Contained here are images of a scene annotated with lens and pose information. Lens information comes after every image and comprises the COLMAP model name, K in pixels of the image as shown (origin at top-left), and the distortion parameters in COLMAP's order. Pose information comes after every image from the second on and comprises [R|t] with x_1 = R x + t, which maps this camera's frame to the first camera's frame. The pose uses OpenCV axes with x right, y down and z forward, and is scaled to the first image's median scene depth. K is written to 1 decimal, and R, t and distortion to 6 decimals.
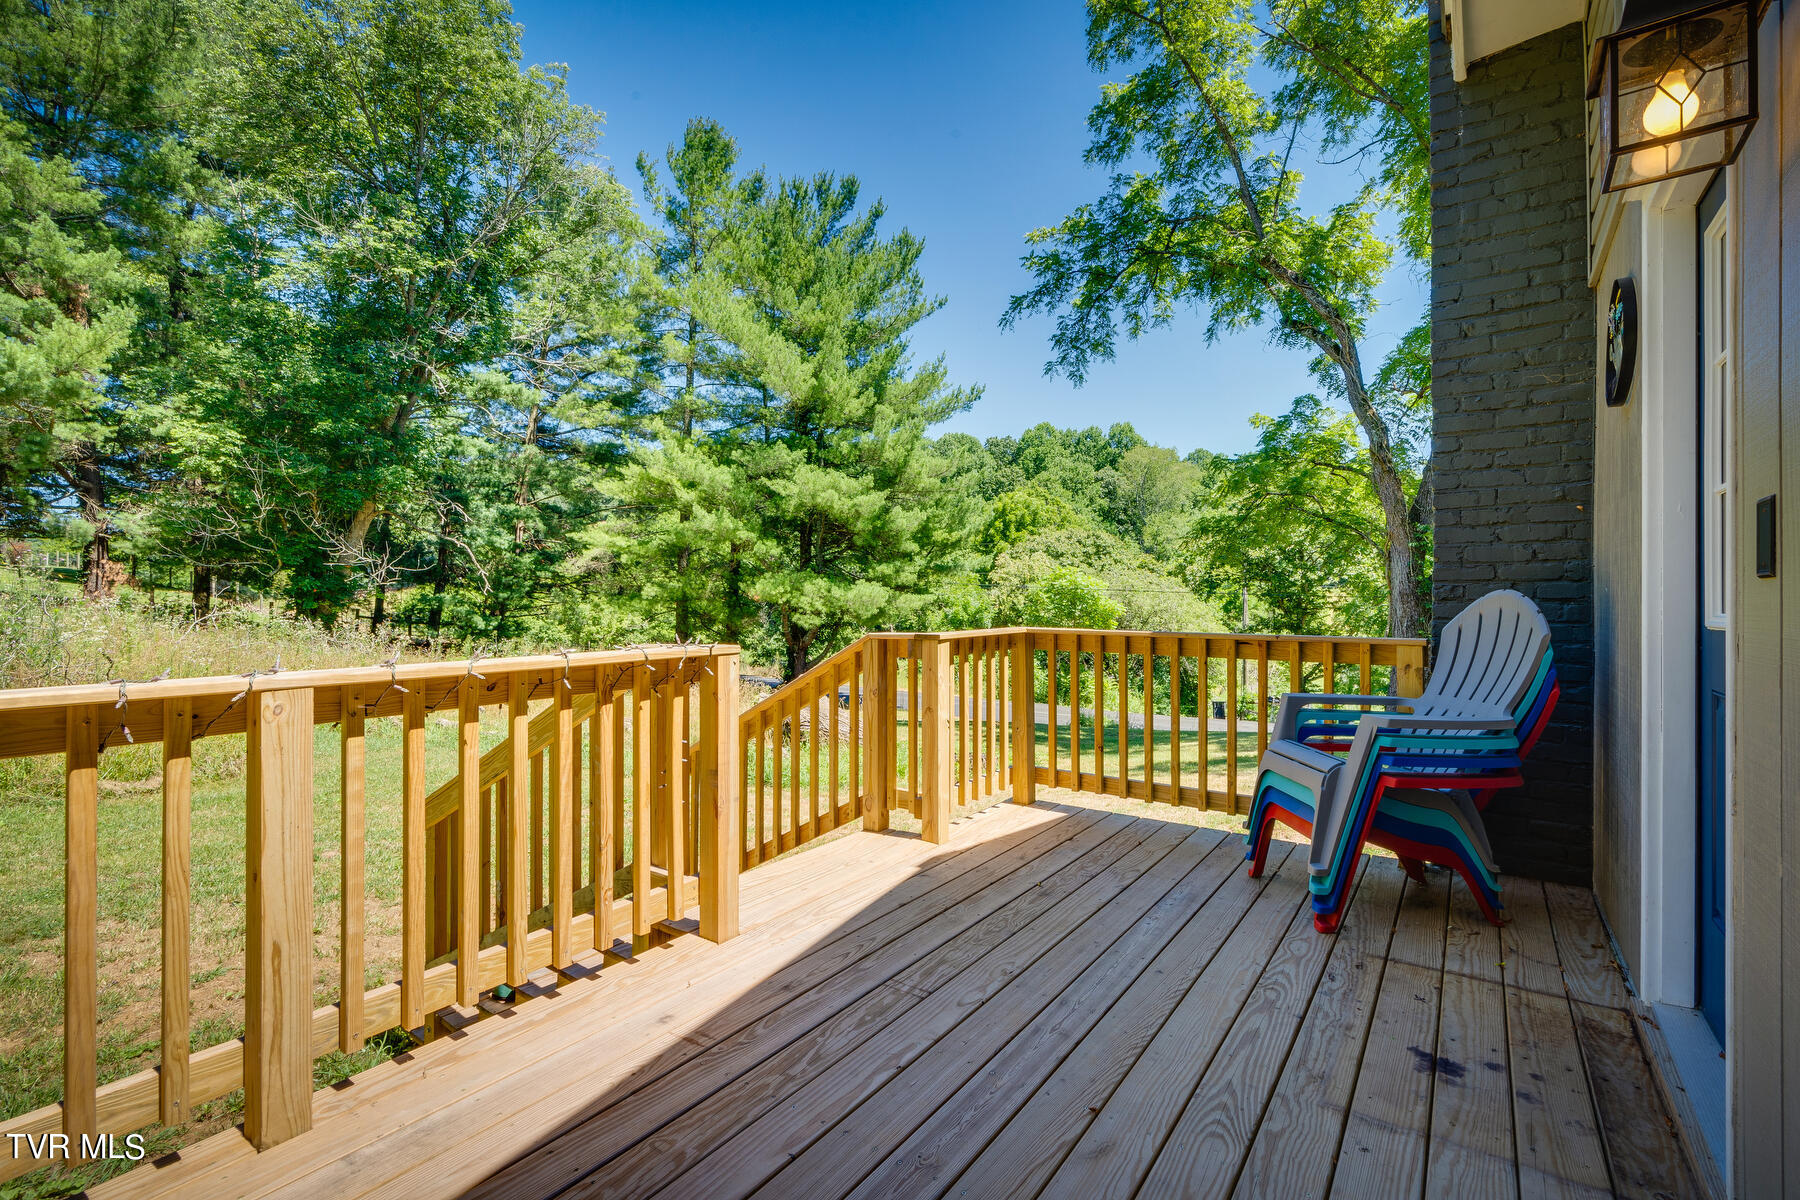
lens RADIAL K [[825.3, 0, 900.0], [0, 825.3, 600.0], [0, 0, 1]] dist [-0.005540, -0.000468]
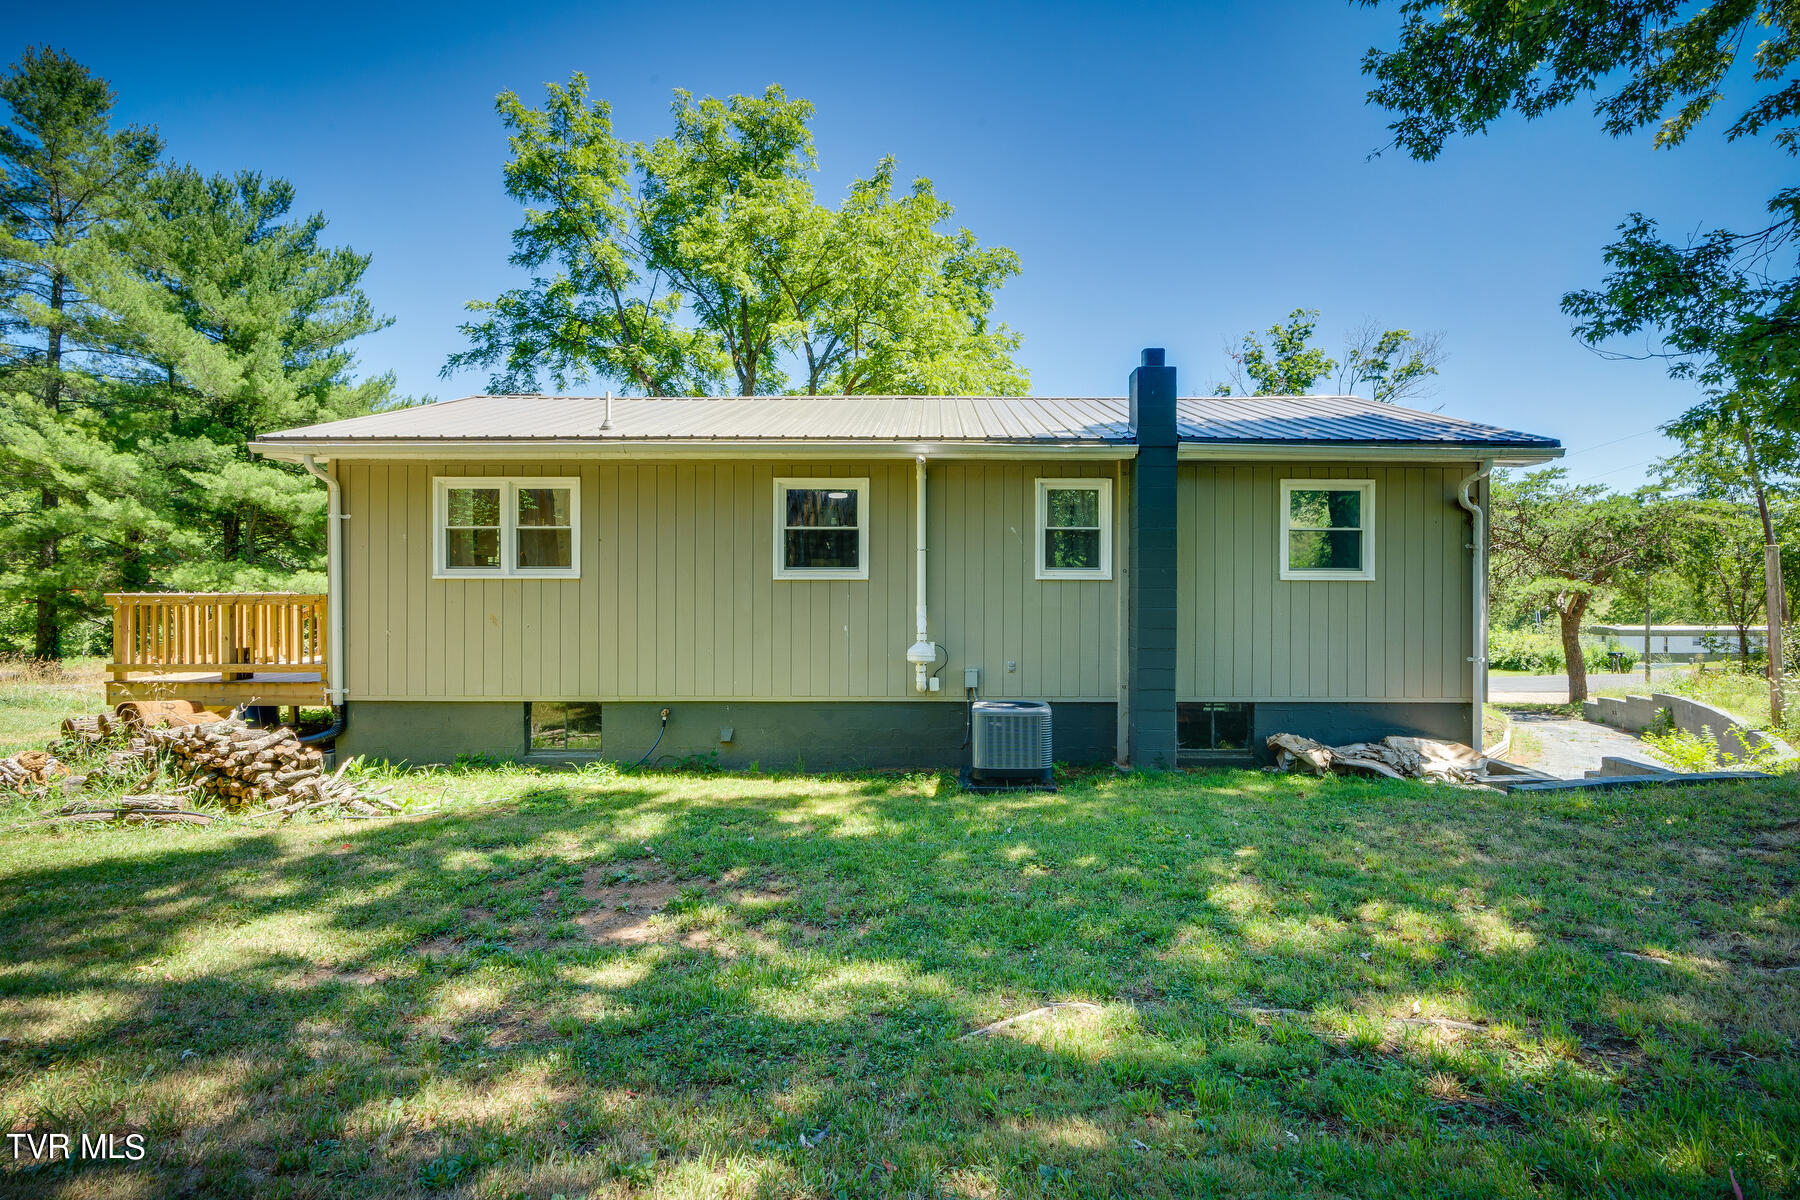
lens RADIAL K [[837.6, 0, 935.6], [0, 837.6, 599.7], [0, 0, 1]] dist [0.000583, 0.001463]
pose [[0.818551, -0.007394, 0.574387, 0.000952], [0.001974, 0.999947, 0.010059, 0.004855], [-0.574431, -0.007100, 0.818522, -0.379057]]
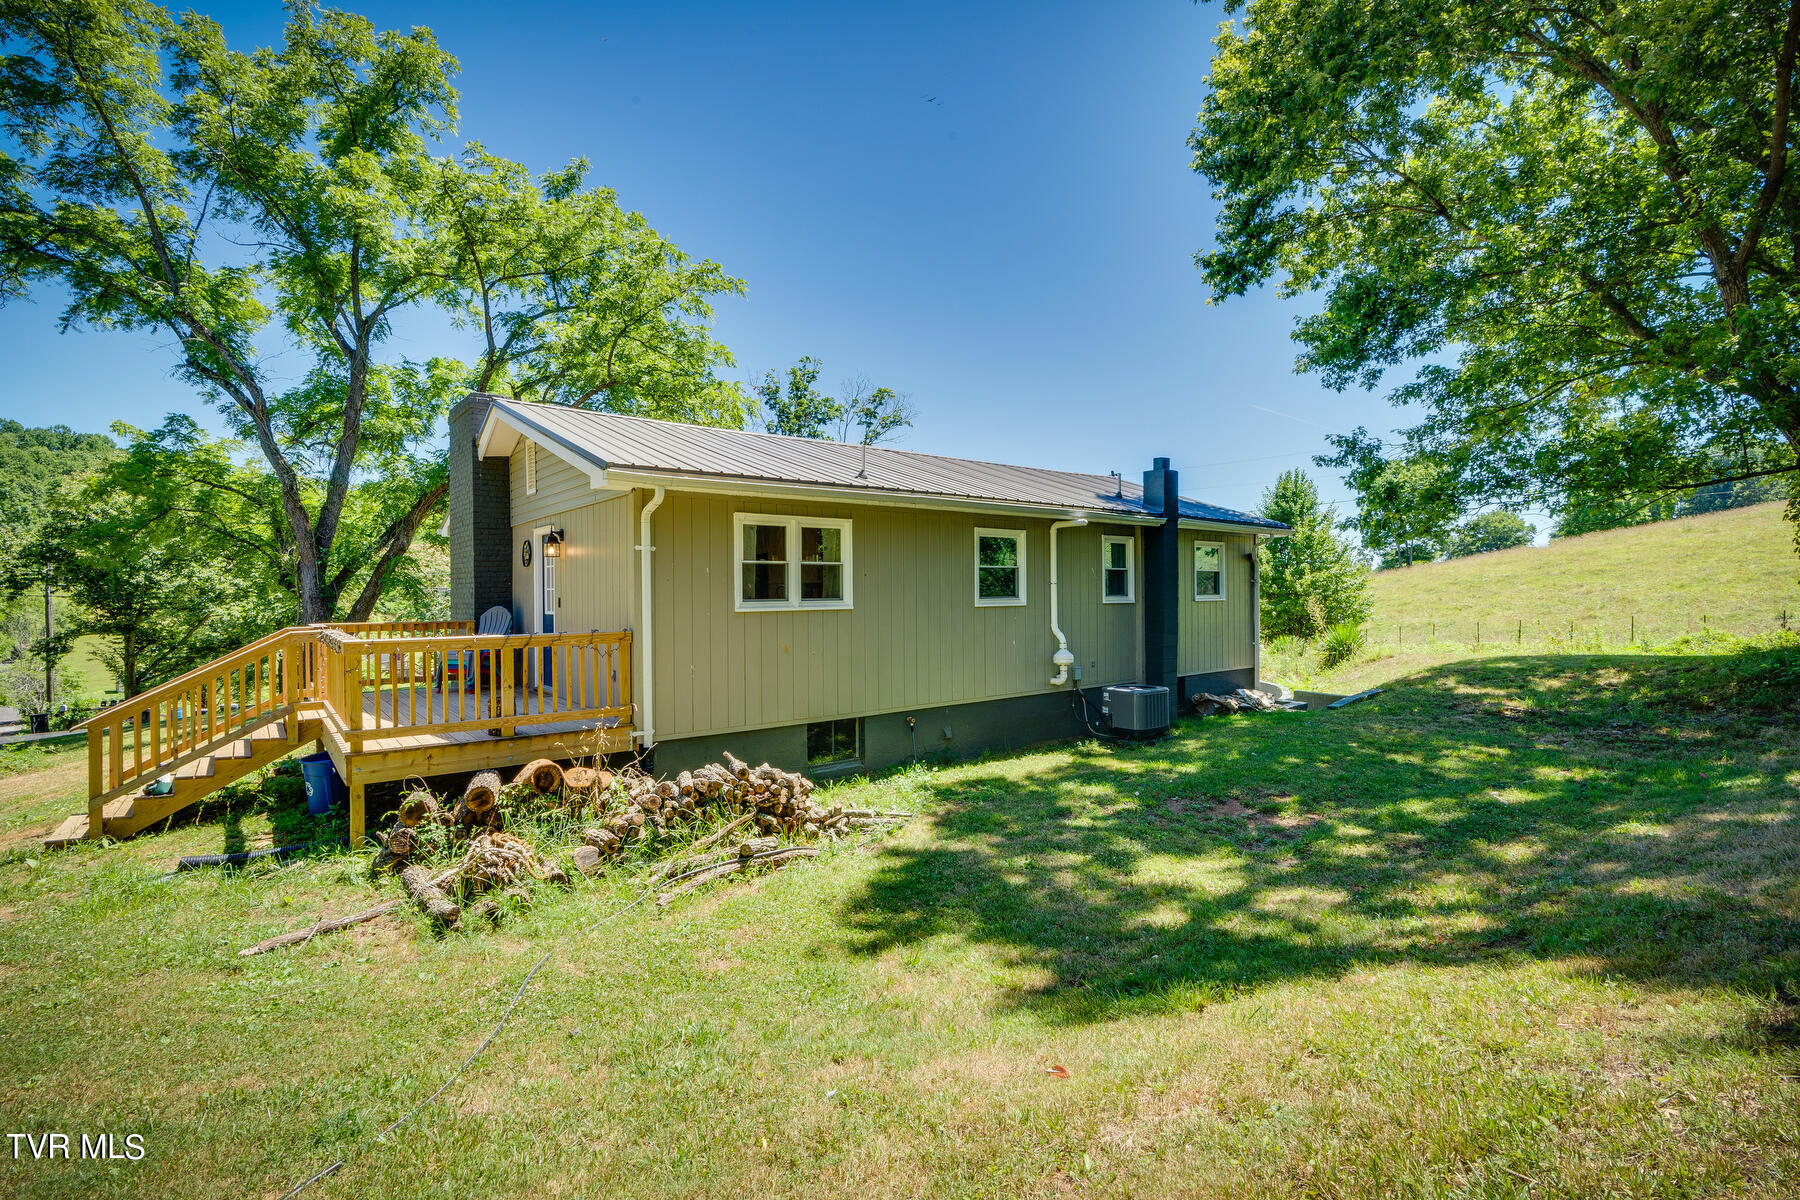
lens RADIAL K [[825.3, 0, 900.0], [0, 825.3, 600.0], [0, 0, 1]] dist [-0.005540, -0.000468]
pose [[0.275550, -0.015822, 0.961157, -0.239331], [0.008352, 0.999866, 0.014065, -0.007778], [-0.961250, 0.004152, 0.275645, -0.176347]]
